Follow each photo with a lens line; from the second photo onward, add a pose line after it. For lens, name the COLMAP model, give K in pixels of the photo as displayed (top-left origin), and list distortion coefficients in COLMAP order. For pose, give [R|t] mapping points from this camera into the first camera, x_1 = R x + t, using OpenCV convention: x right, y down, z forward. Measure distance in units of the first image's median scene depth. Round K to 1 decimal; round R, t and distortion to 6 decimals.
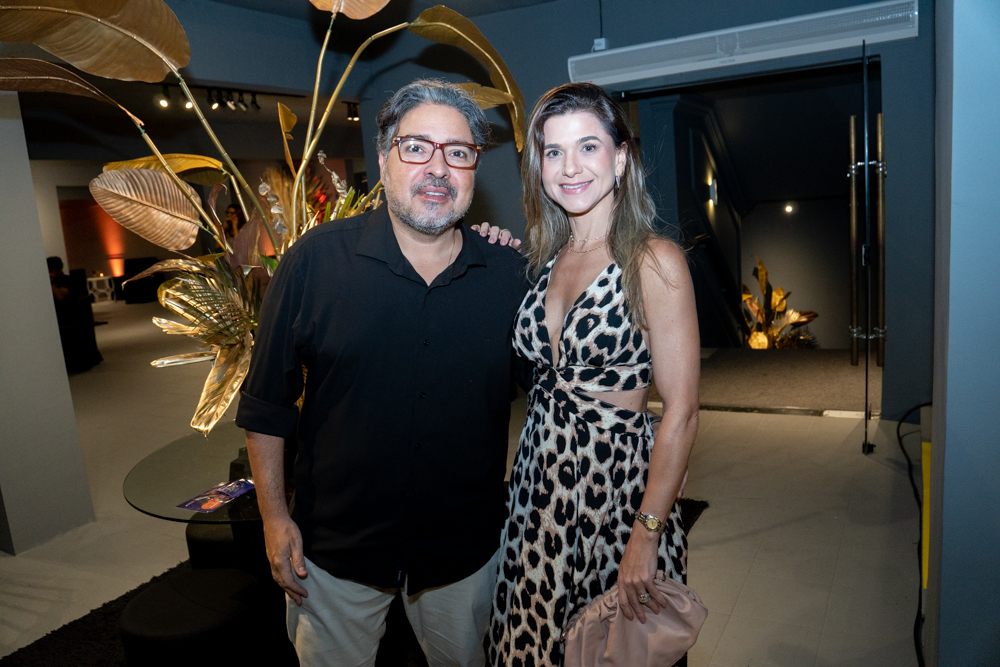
lens RADIAL K [[736.6, 0, 500.0], [0, 736.6, 333.5], [0, 0, 1]] dist [-0.125392, 0.094237]
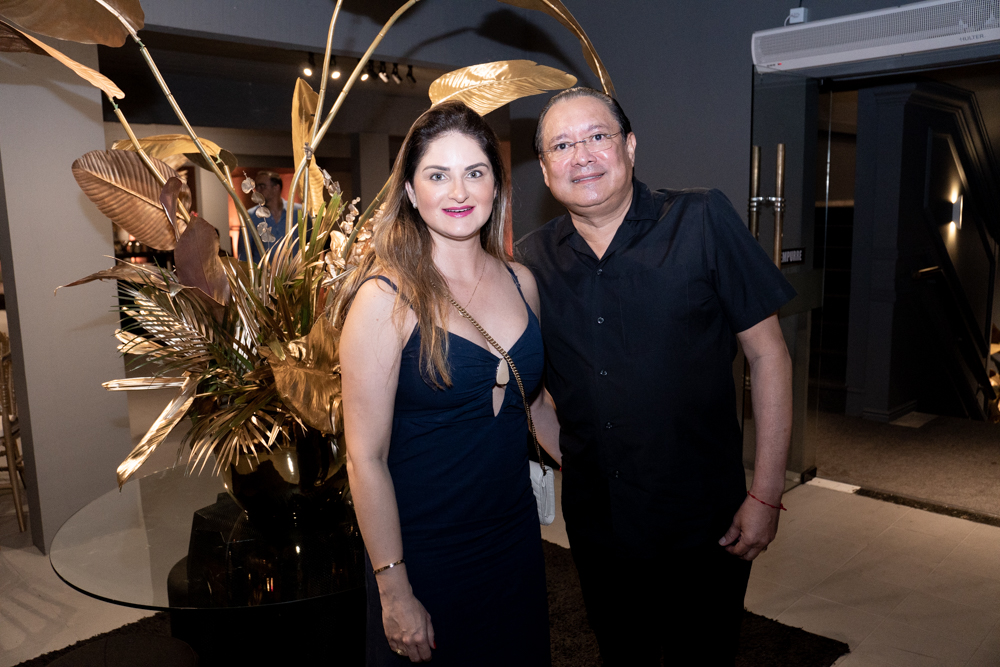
lens RADIAL K [[815.7, 0, 500.0], [0, 815.7, 333.5], [0, 0, 1]] dist [-0.088261, 0.108386]
pose [[0.962261, 0.106639, -0.250363, 0.130660], [-0.108050, 0.994112, 0.008143, -0.052357], [0.249757, 0.019216, 0.968118, 0.145890]]
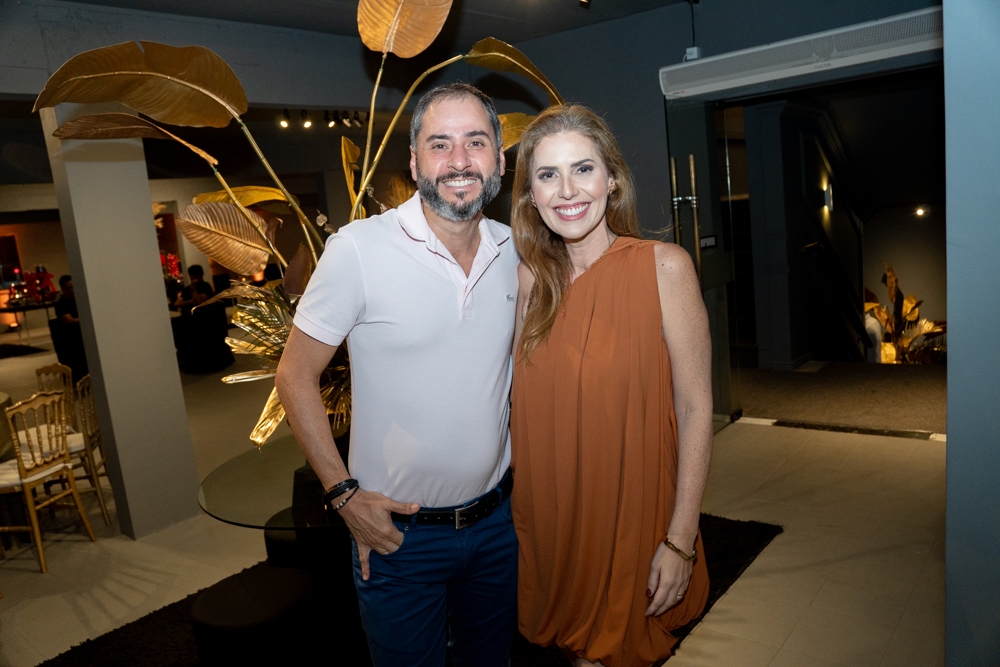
lens RADIAL K [[736.6, 0, 500.0], [0, 736.6, 333.5], [0, 0, 1]] dist [-0.125392, 0.094237]
pose [[0.984016, 0.011636, -0.177701, 0.093080], [-0.012045, 0.999927, -0.001224, -0.022881], [0.177674, 0.003345, 0.984084, -0.014804]]
